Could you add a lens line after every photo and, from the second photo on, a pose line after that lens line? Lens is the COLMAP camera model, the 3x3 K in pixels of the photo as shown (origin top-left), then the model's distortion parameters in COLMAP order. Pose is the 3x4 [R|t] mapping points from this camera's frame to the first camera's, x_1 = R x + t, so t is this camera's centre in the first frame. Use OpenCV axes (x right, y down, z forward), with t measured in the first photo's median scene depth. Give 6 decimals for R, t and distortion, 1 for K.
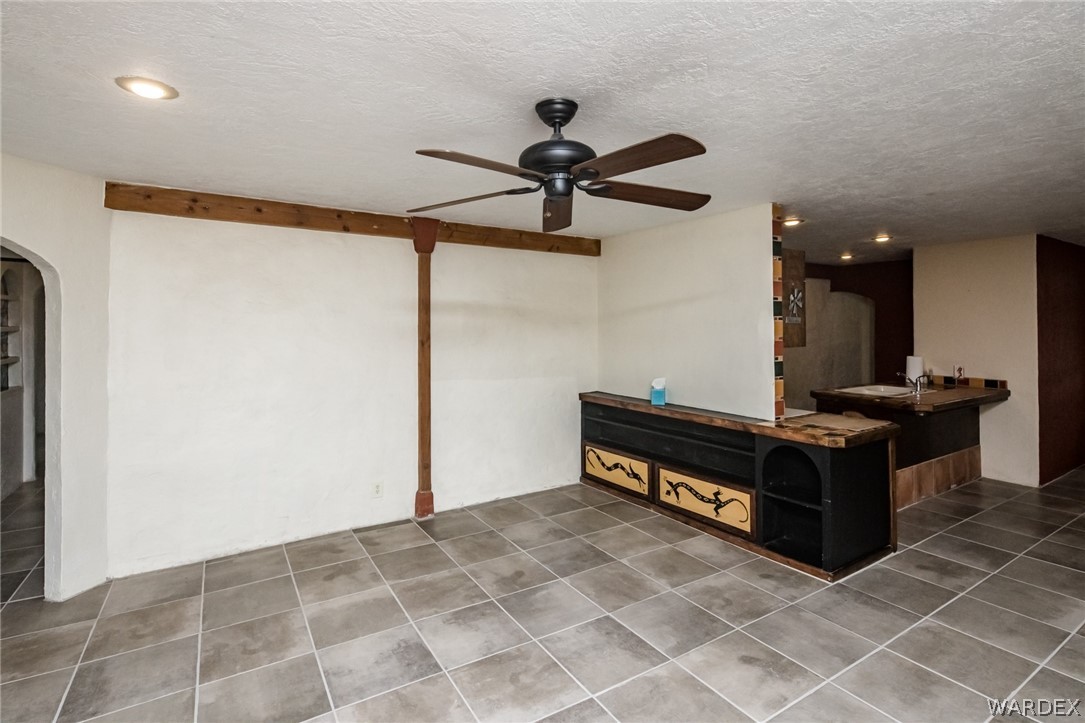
lens RADIAL K [[524.3, 0, 547.3], [0, 524.3, 326.4], [0, 0, 1]] dist [-0.001041, -0.000128]
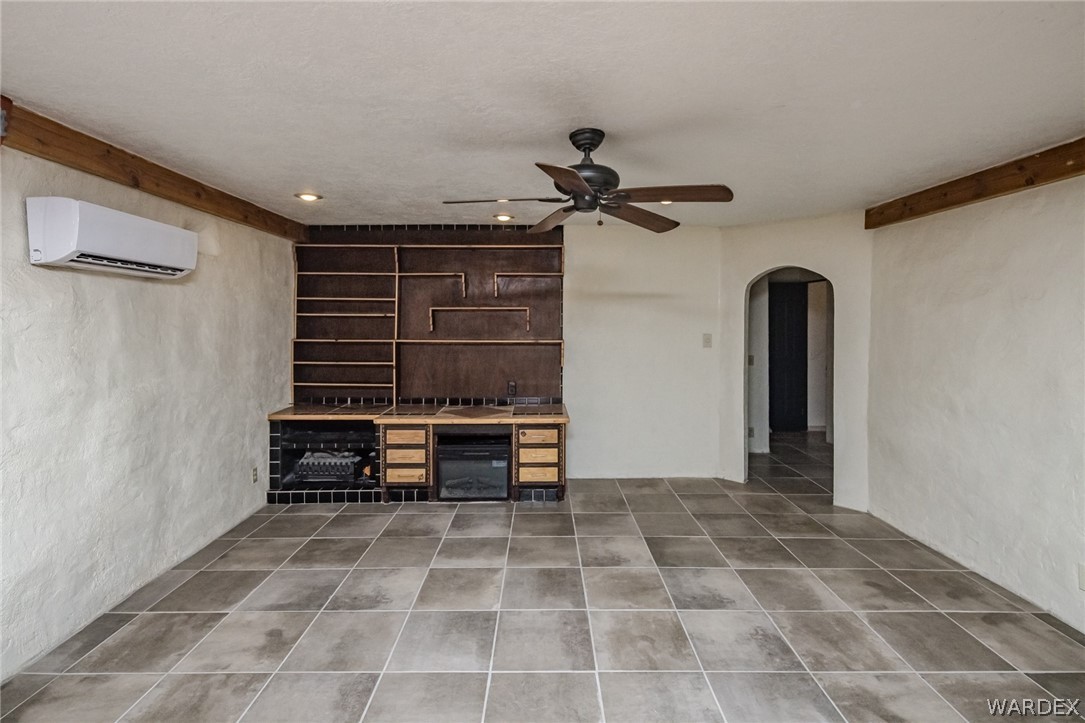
lens RADIAL K [[524.3, 0, 543.3], [0, 524.3, 321.7], [0, 0, 1]] dist [-0.001041, -0.000128]
pose [[-0.536096, 0.005802, -0.844137, 0.719446], [0.004111, 0.999982, 0.004262, -0.001783], [0.844147, -0.001185, -0.536110, 1.030432]]
